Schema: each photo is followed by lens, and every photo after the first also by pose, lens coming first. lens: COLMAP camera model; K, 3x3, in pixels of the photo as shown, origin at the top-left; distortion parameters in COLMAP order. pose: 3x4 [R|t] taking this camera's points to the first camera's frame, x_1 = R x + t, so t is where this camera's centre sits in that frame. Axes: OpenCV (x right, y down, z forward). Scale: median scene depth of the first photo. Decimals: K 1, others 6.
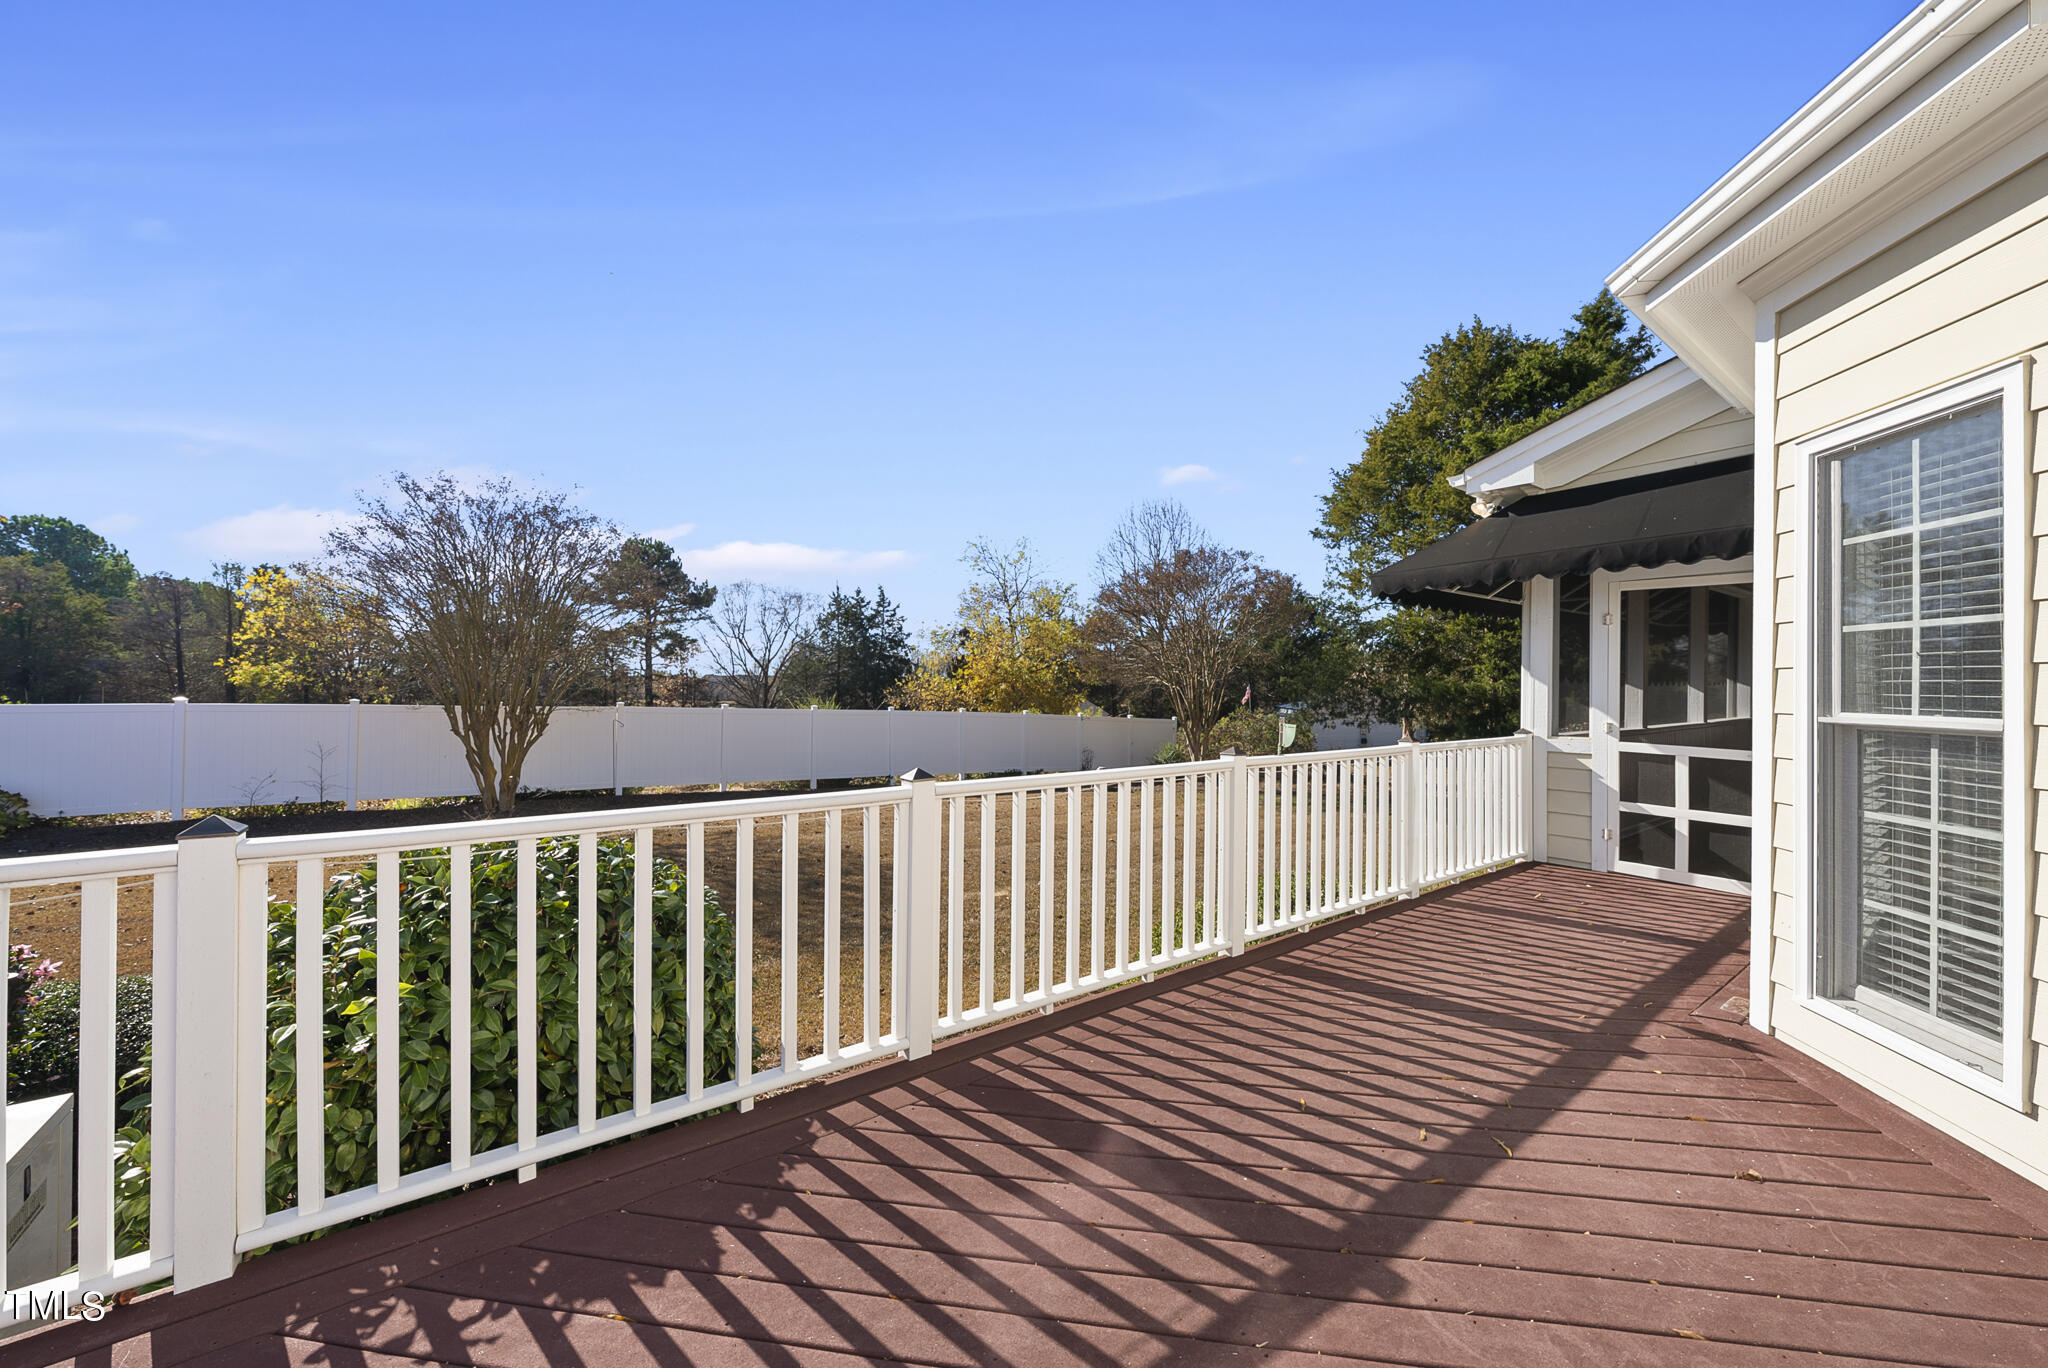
lens RADIAL K [[757.3, 0, 1022.9], [0, 757.3, 688.4], [0, 0, 1]] dist [-0.006235, -0.000126]
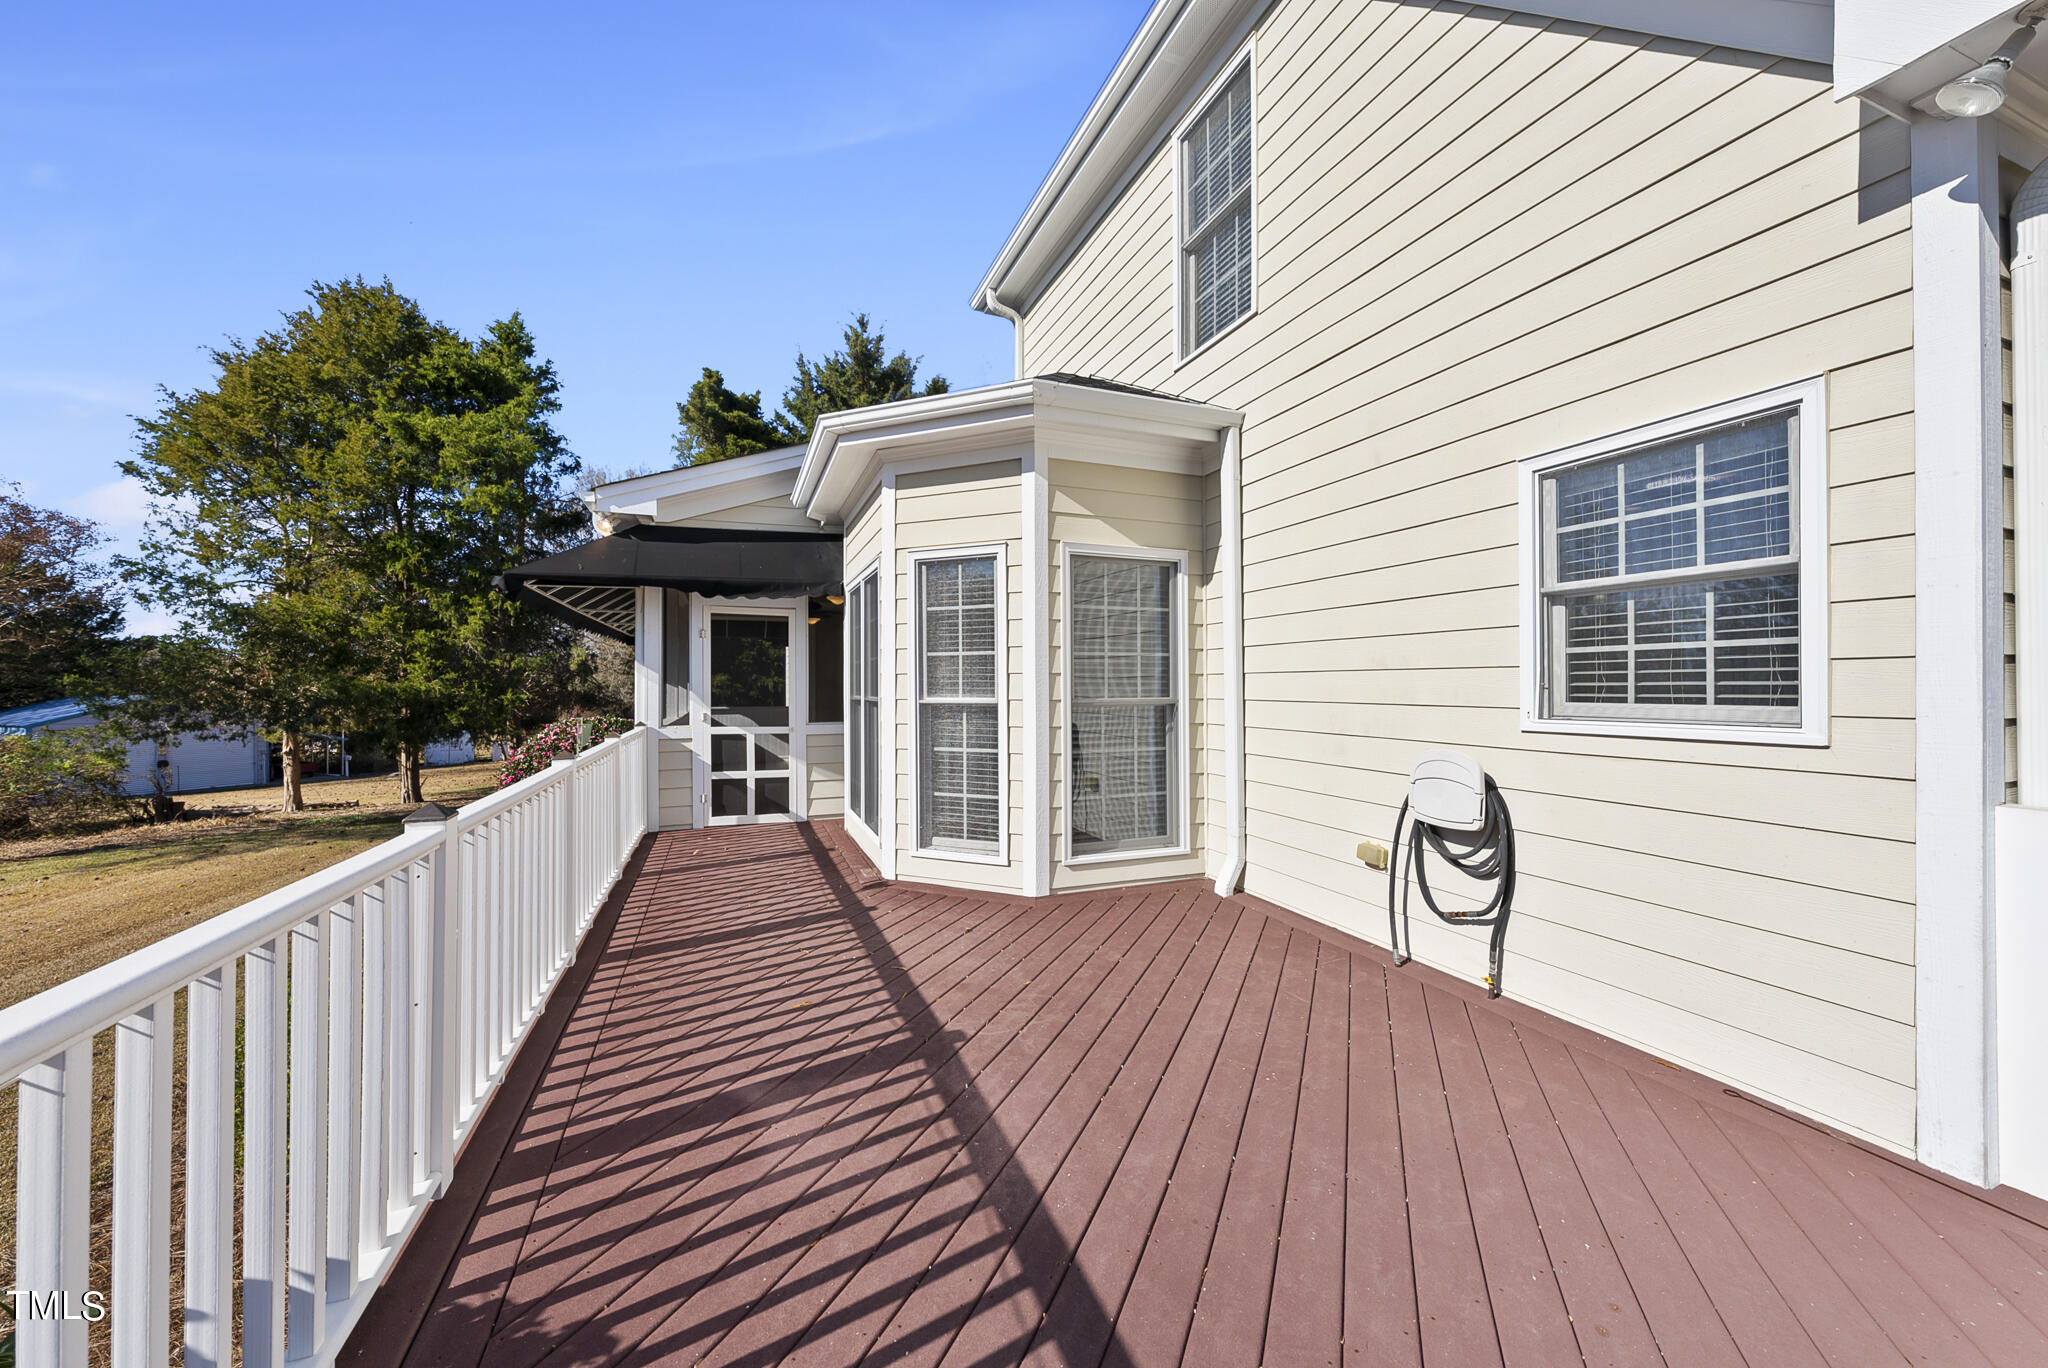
lens RADIAL K [[757.3, 0, 1030.1], [0, 757.3, 680.6], [0, 0, 1]] dist [-0.006235, -0.000126]
pose [[0.254296, -0.002357, 0.967124, -0.329416], [0.011743, 0.999931, -0.000651, -0.002670], [-0.967055, 0.011522, 0.254306, 0.116061]]
